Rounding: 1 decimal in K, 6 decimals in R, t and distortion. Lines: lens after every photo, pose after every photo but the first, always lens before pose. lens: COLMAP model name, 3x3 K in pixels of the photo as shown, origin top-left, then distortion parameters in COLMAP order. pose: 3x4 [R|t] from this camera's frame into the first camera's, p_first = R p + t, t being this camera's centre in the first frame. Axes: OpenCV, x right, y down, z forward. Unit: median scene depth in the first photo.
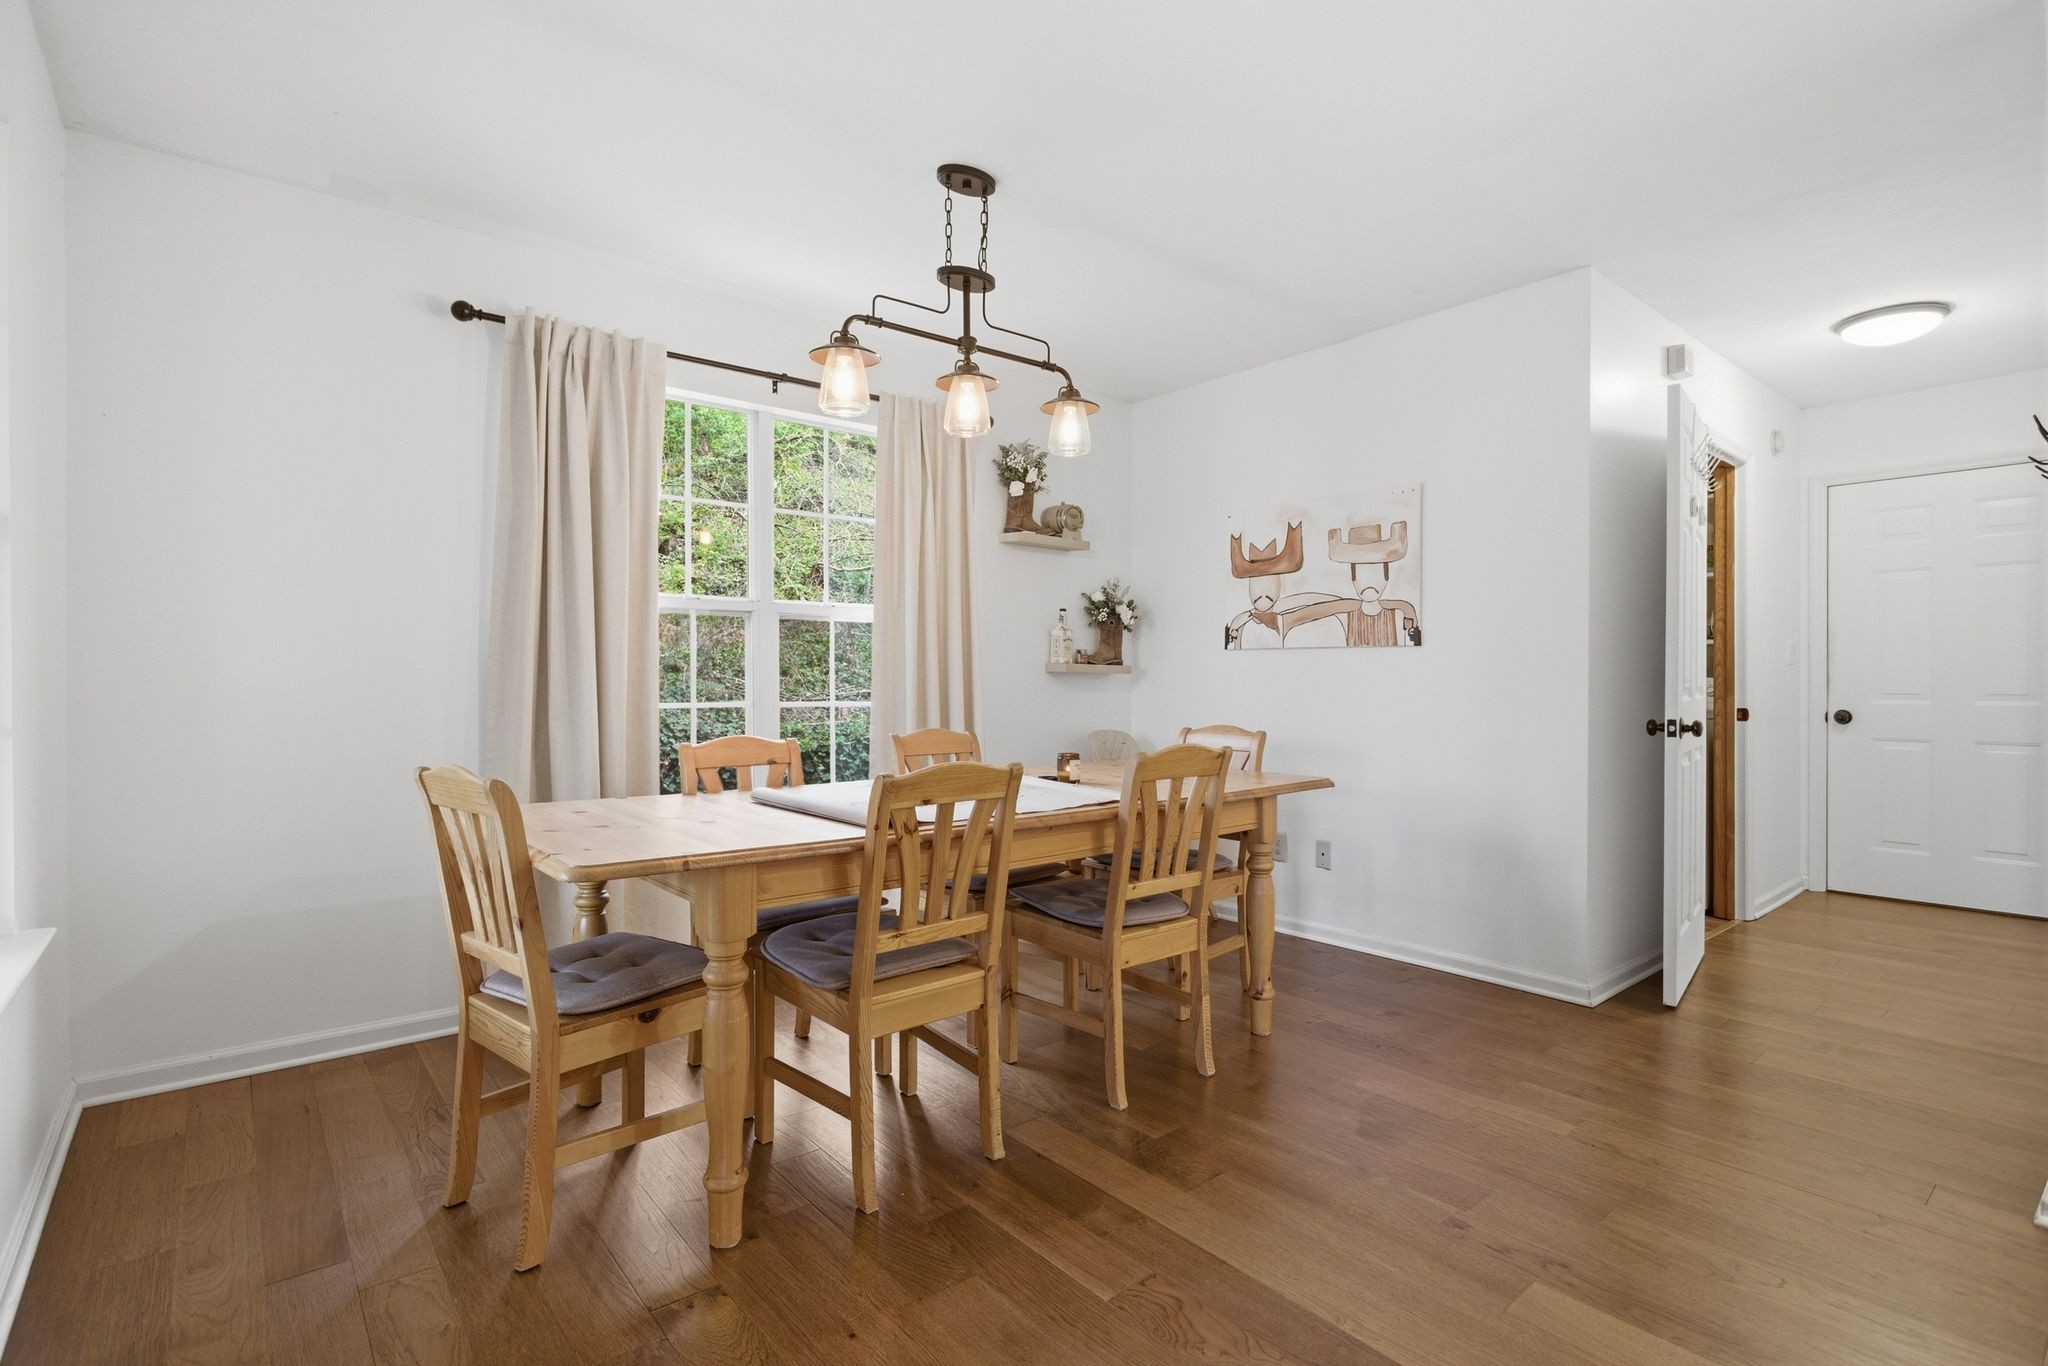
lens RADIAL K [[979.2, 0, 1034.3], [0, 979.2, 672.8], [0, 0, 1]] dist [-0.003061, 0.005109]
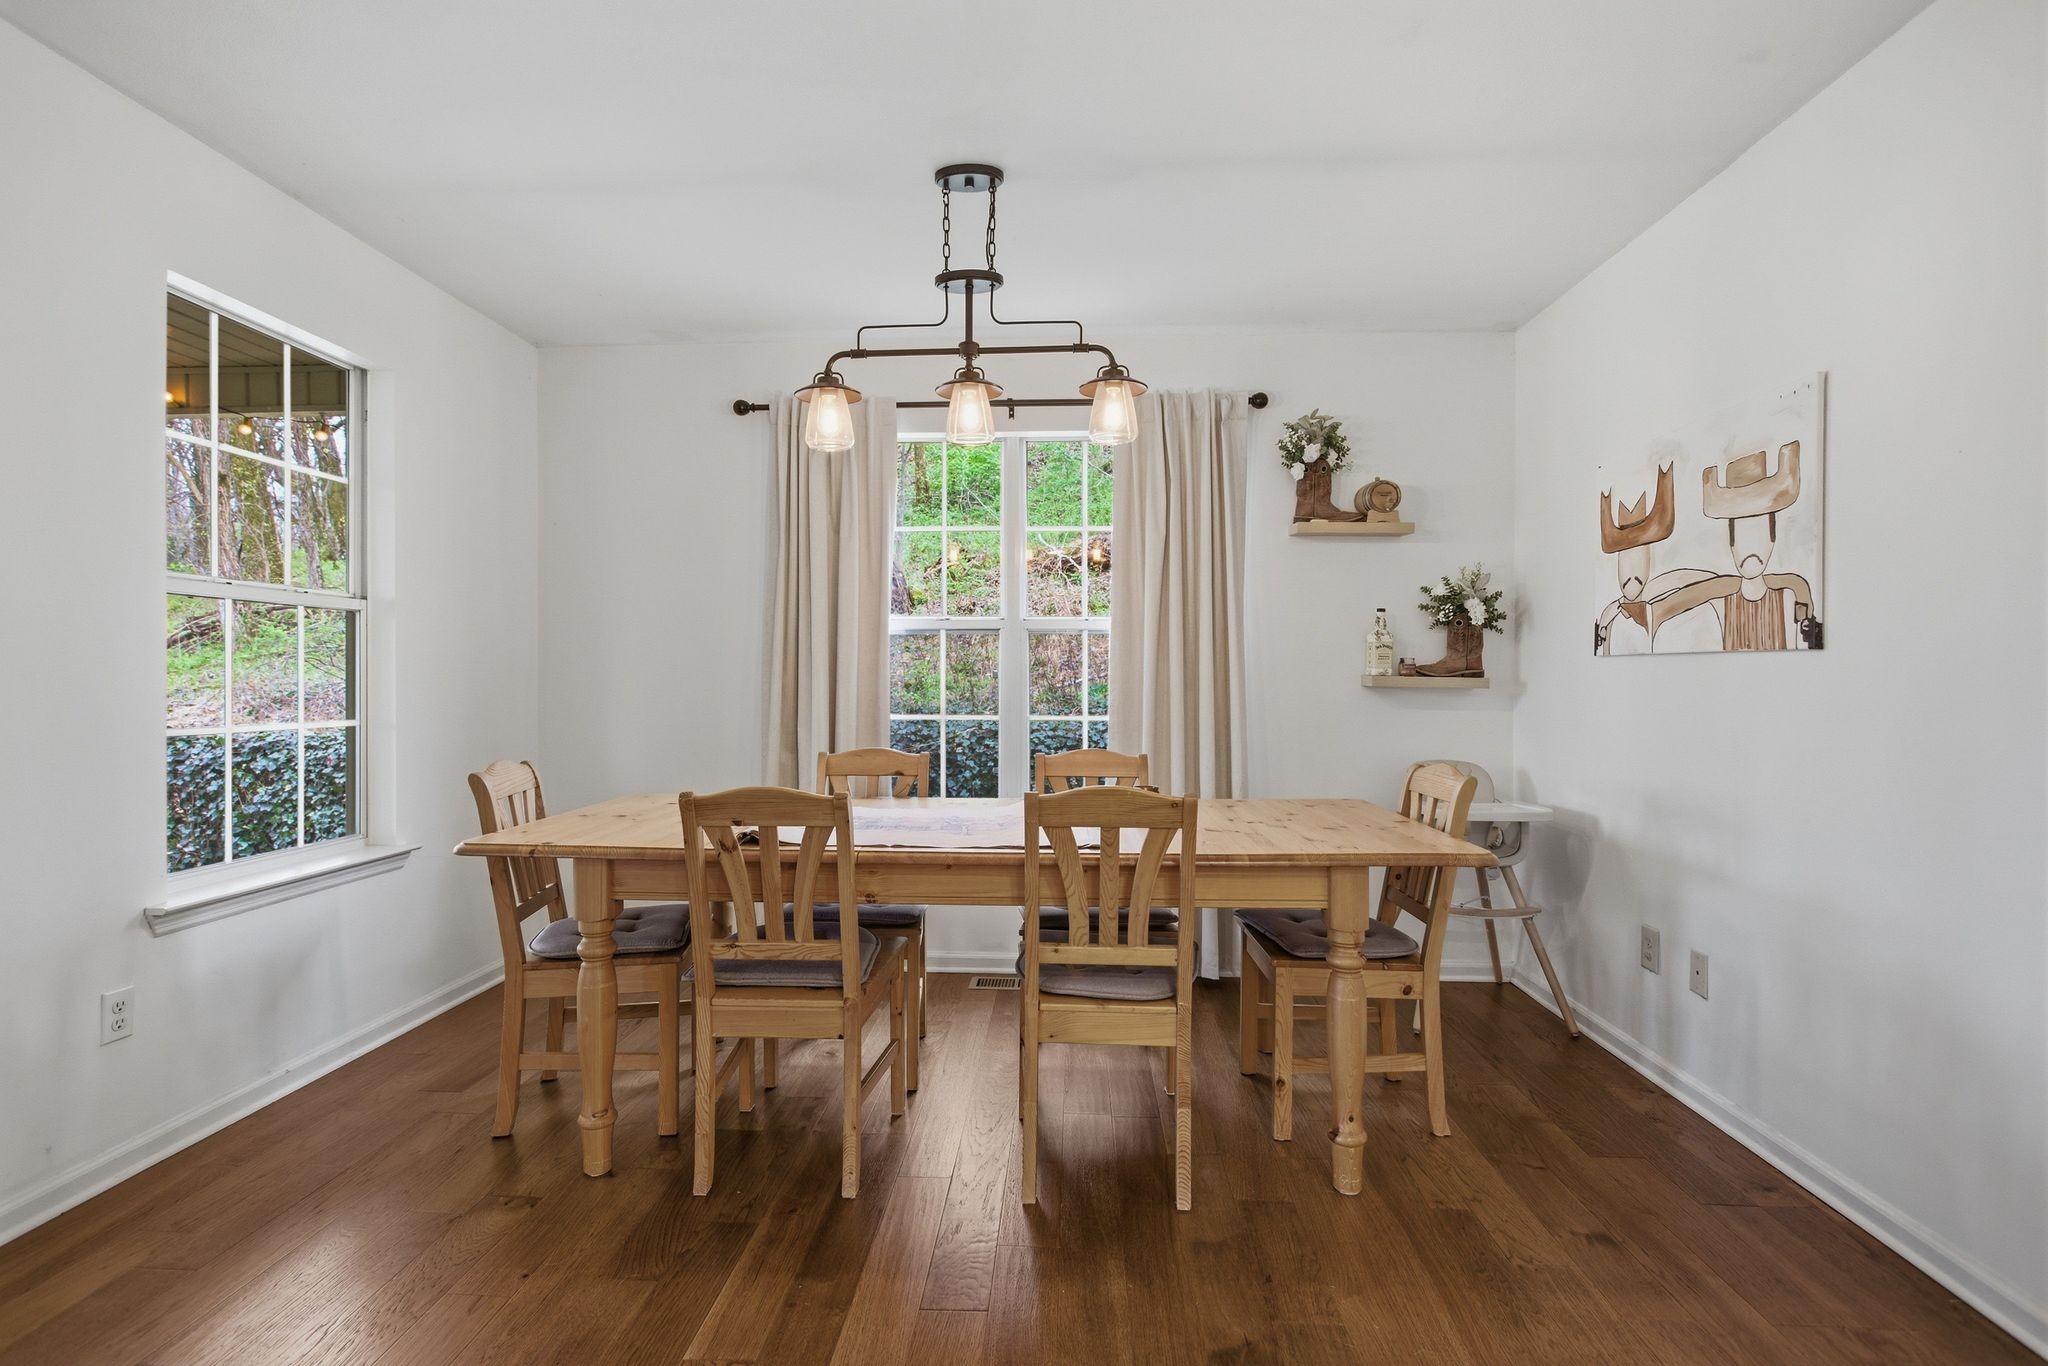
lens RADIAL K [[979.2, 0, 1028.7], [0, 979.2, 677.0], [0, 0, 1]] dist [-0.003061, 0.005109]
pose [[0.729517, 0.001317, -0.683961, 0.442513], [0.002351, 0.999987, 0.004434, -0.014620], [0.683958, -0.004842, 0.729505, 0.241612]]
